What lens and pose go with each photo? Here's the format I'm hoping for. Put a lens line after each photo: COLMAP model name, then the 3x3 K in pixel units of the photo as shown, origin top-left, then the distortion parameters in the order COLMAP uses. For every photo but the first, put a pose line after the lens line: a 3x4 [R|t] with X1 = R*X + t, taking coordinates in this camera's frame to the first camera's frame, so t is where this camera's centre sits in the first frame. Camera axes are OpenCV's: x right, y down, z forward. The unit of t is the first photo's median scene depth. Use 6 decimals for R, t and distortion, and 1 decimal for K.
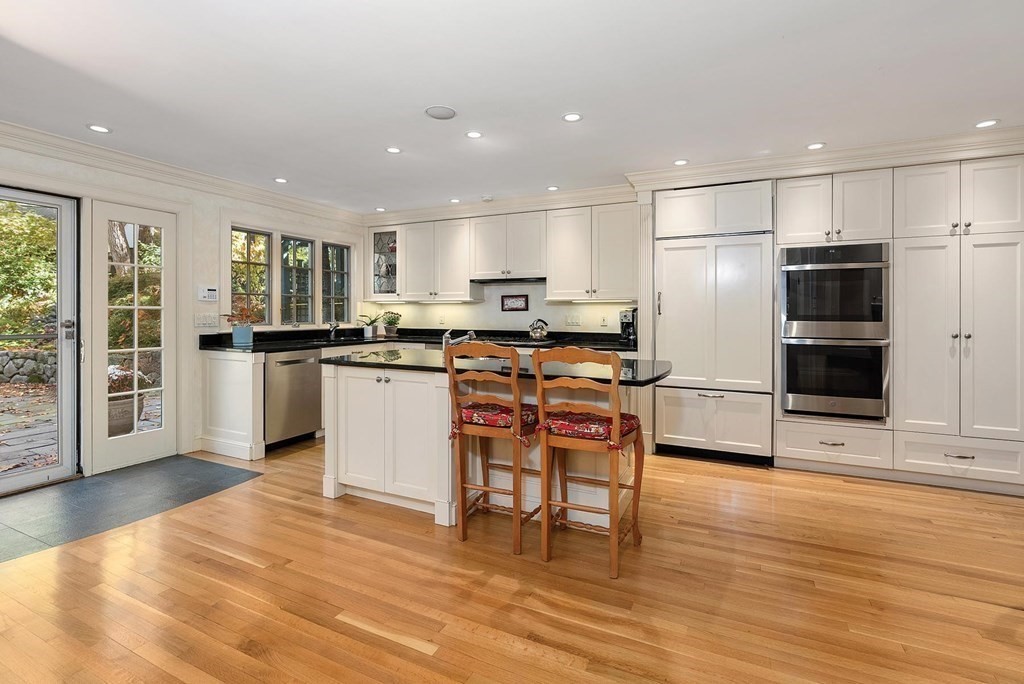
lens RADIAL K [[481.3, 0, 525.7], [0, 481.3, 316.8], [0, 0, 1]] dist [-0.002751, 0.000247]
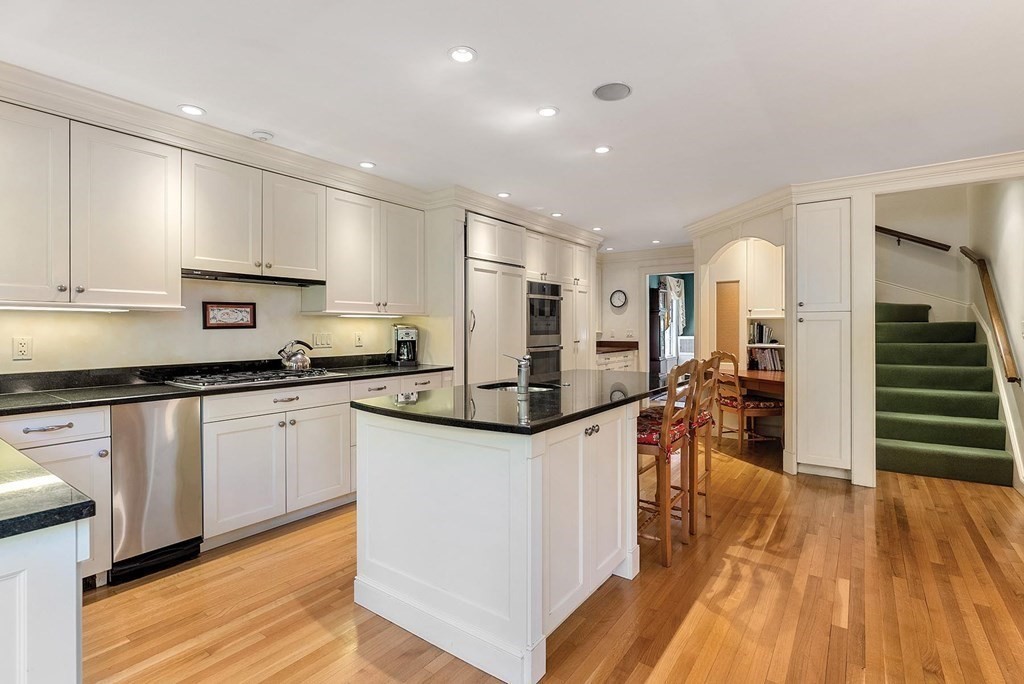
lens RADIAL K [[481.3, 0, 514.2], [0, 481.3, 332.2], [0, 0, 1]] dist [-0.002751, 0.000247]
pose [[0.168845, -0.021816, 0.985401, -0.594820], [0.003999, 0.999762, 0.021449, -0.020463], [-0.985634, 0.000320, 0.168892, 0.592788]]
